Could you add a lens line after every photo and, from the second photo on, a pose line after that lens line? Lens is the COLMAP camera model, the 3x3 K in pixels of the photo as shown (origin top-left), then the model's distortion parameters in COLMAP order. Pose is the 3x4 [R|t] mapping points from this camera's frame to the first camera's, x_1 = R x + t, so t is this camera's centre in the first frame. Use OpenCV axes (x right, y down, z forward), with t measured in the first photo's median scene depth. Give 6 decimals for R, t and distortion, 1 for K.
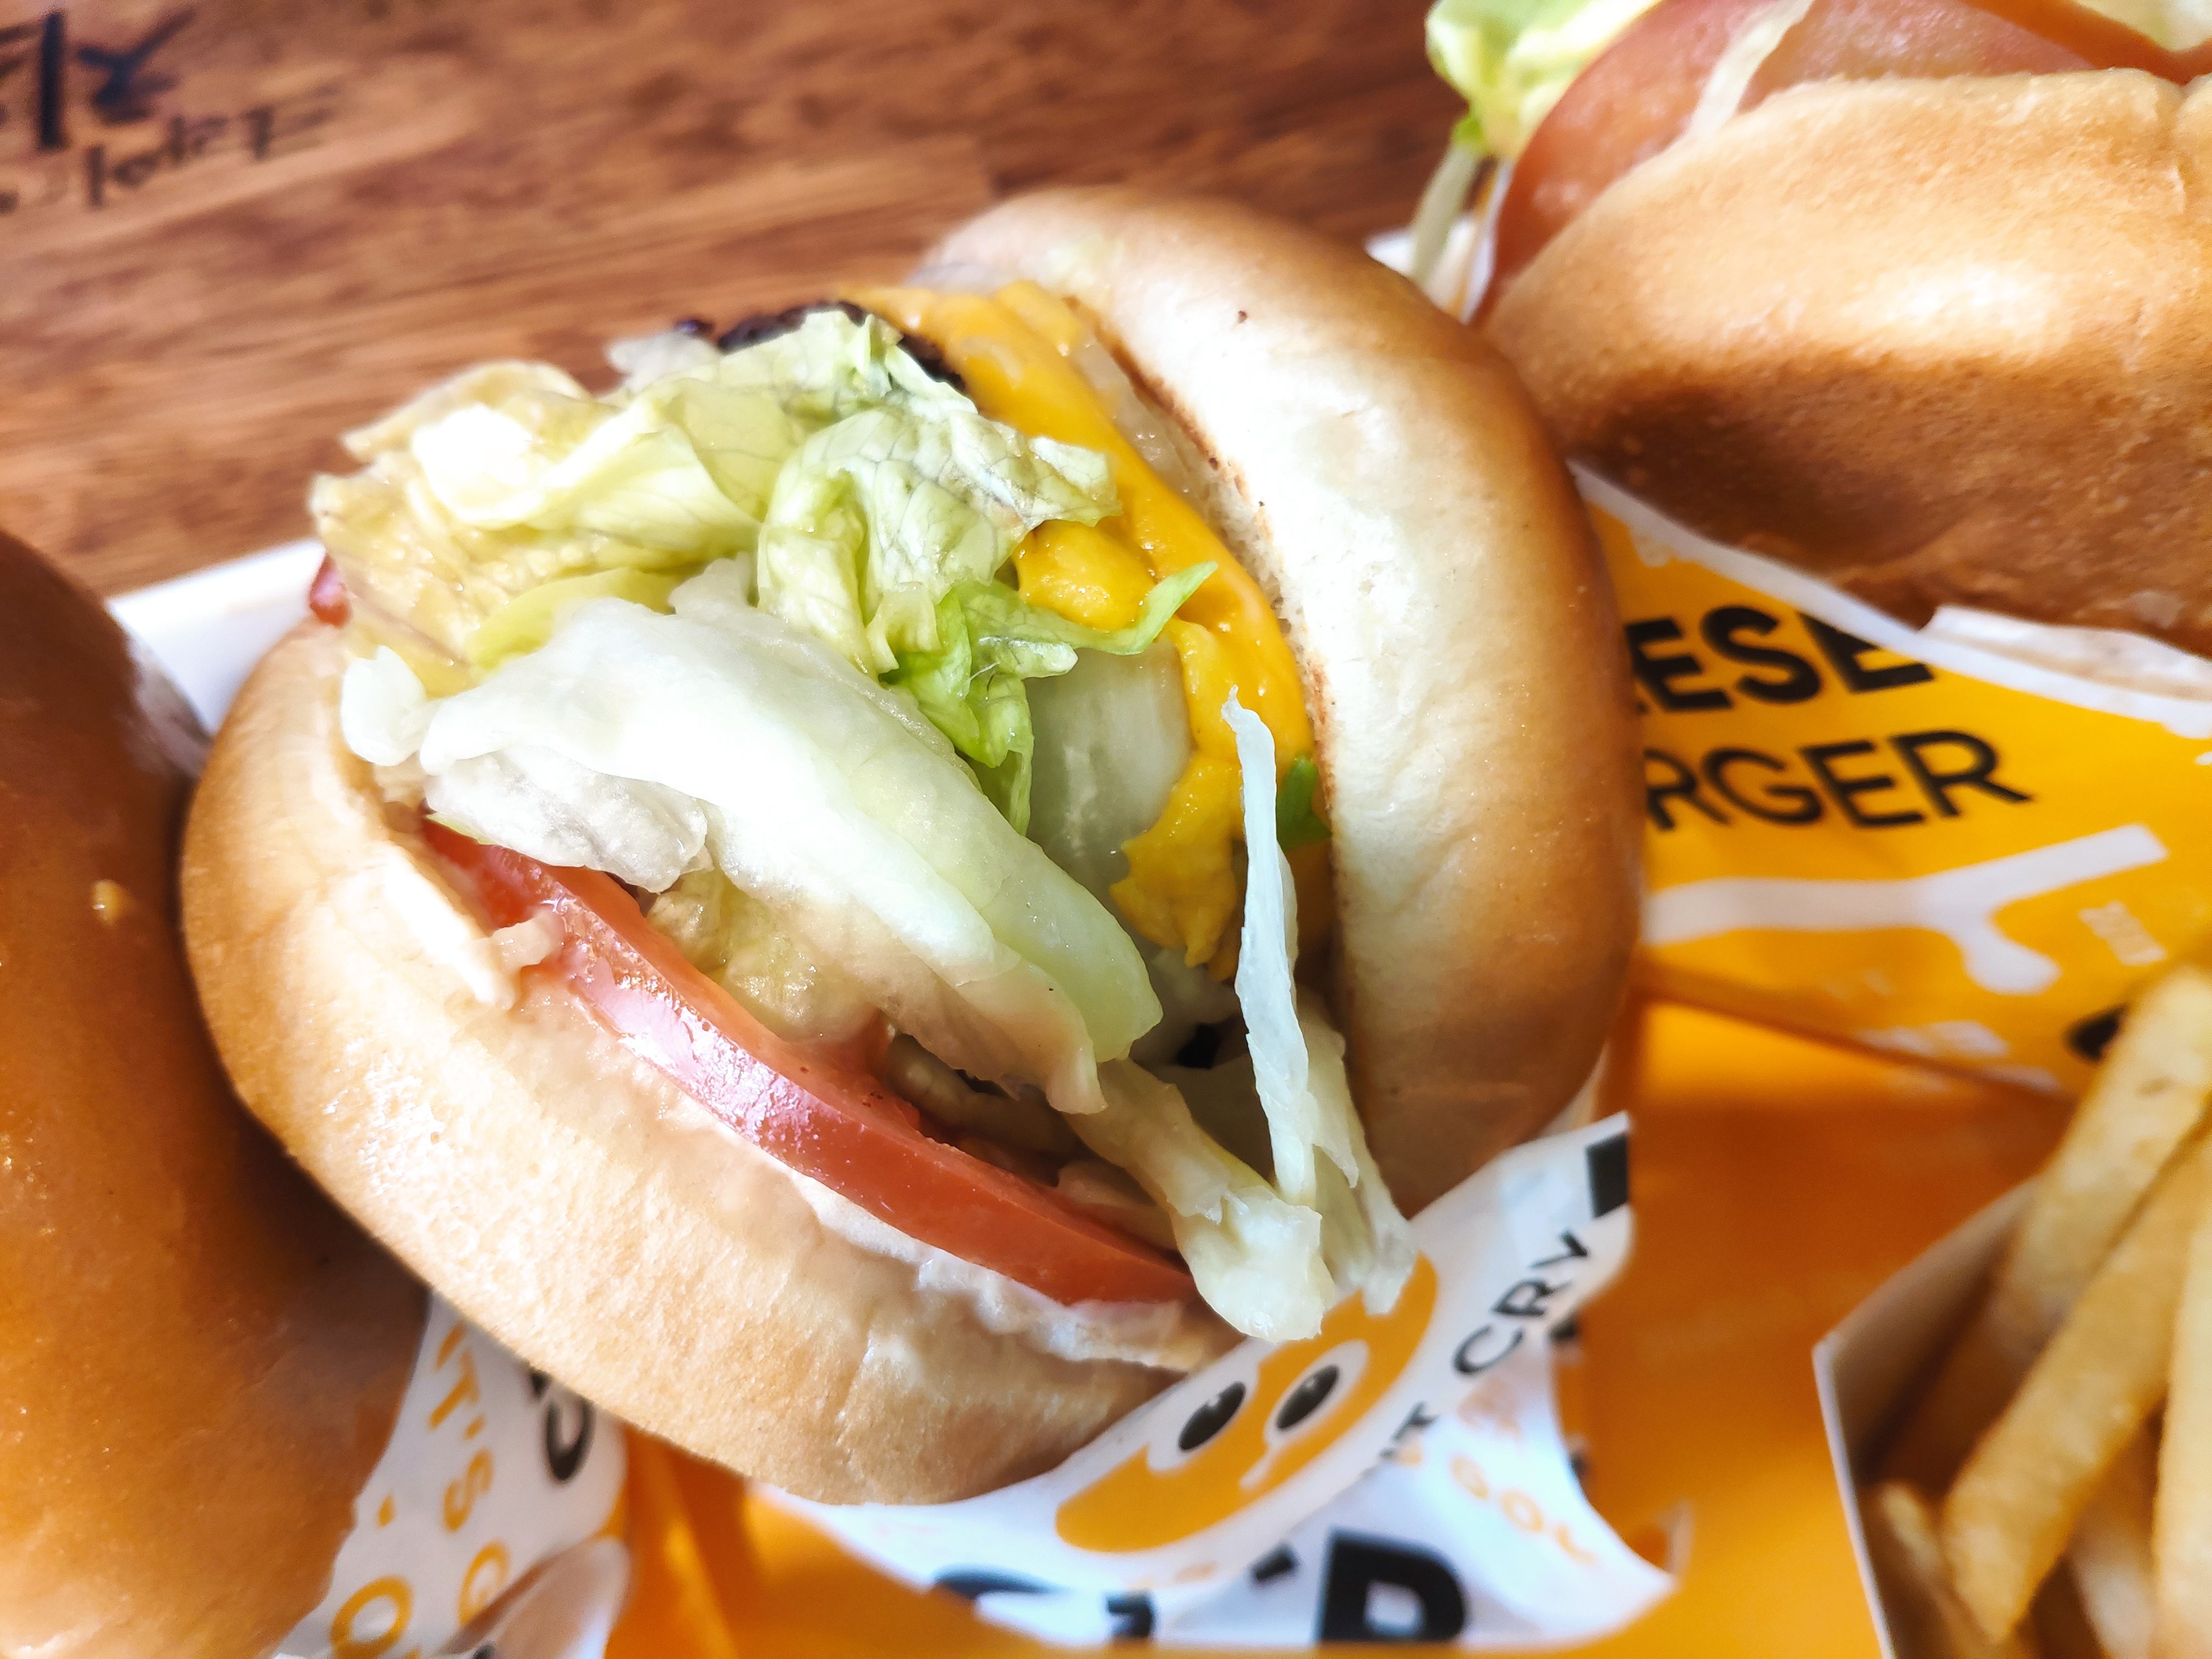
lens RADIAL K [[2034.8, 0, 1094.3], [0, 2034.8, 828.4], [0, 0, 1]] dist [-0.058897, -0.000394]
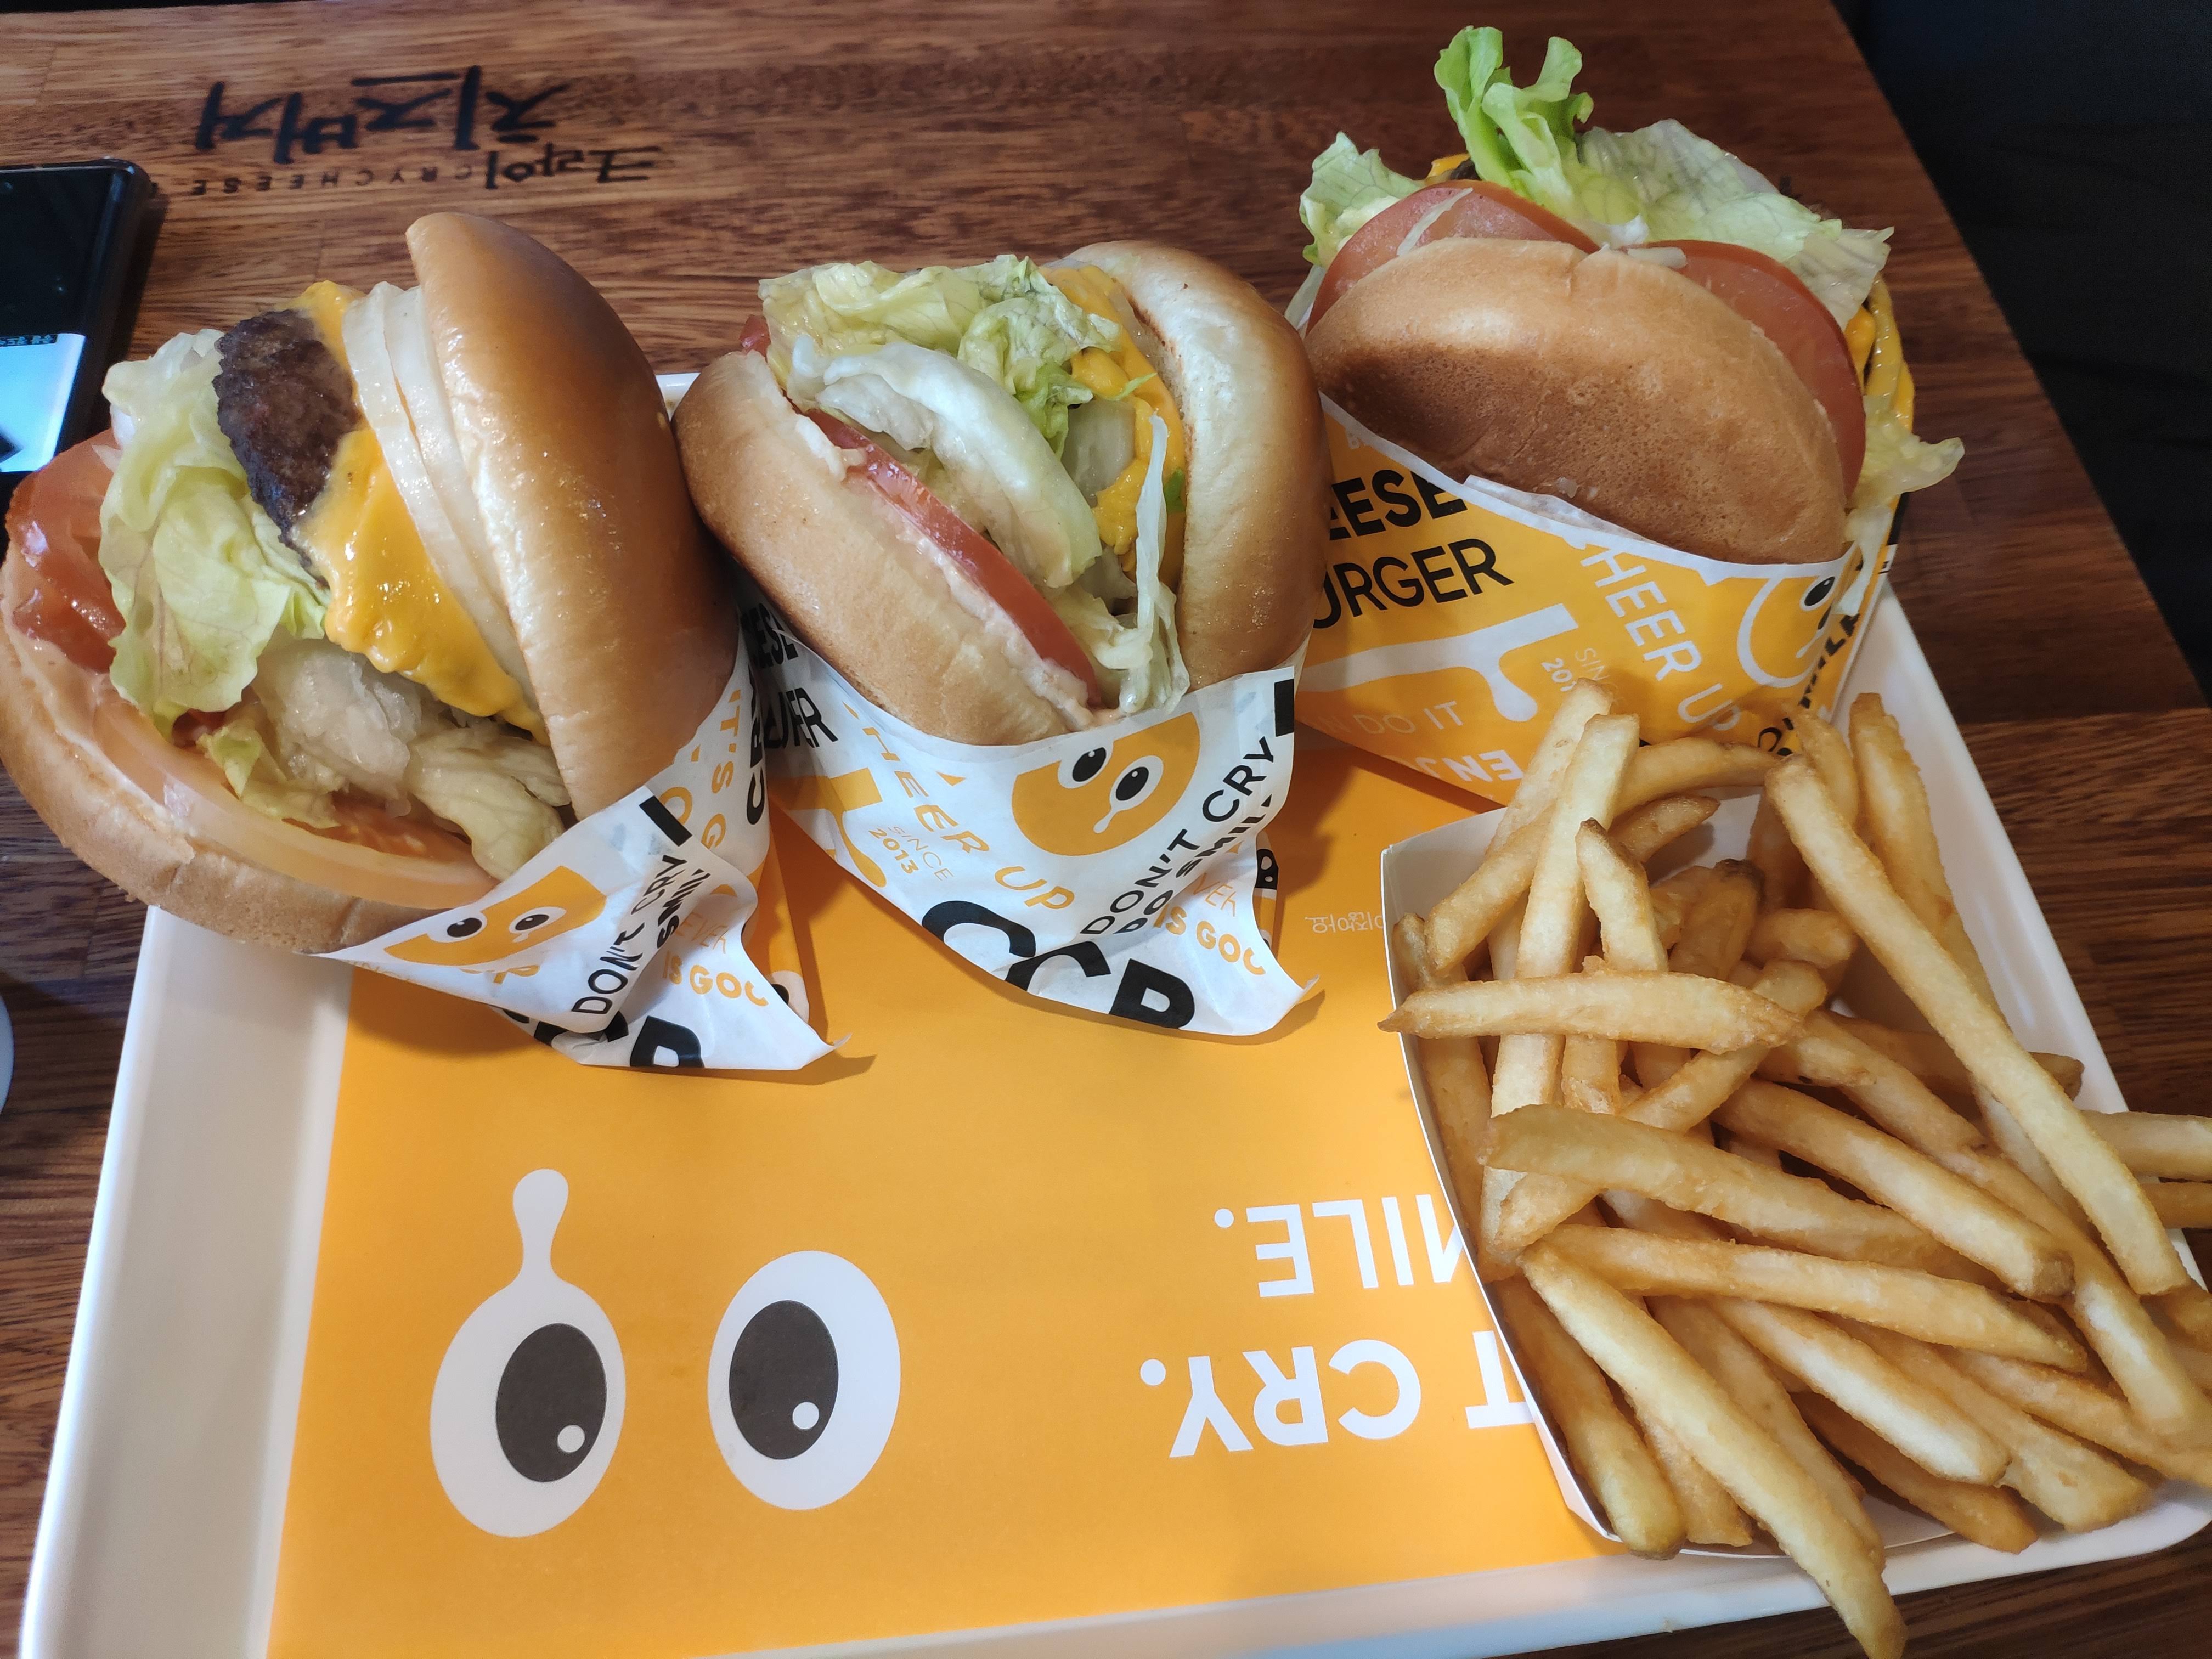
lens RADIAL K [[1938.7, 0, 1106.0], [0, 1938.7, 829.5], [0, 0, 1]] dist [0.027291, -0.004674]
pose [[0.983080, 0.179005, 0.038882, 0.008131], [-0.173553, 0.978097, -0.114912, 0.592507], [-0.058600, 0.106220, 0.992614, -1.075836]]
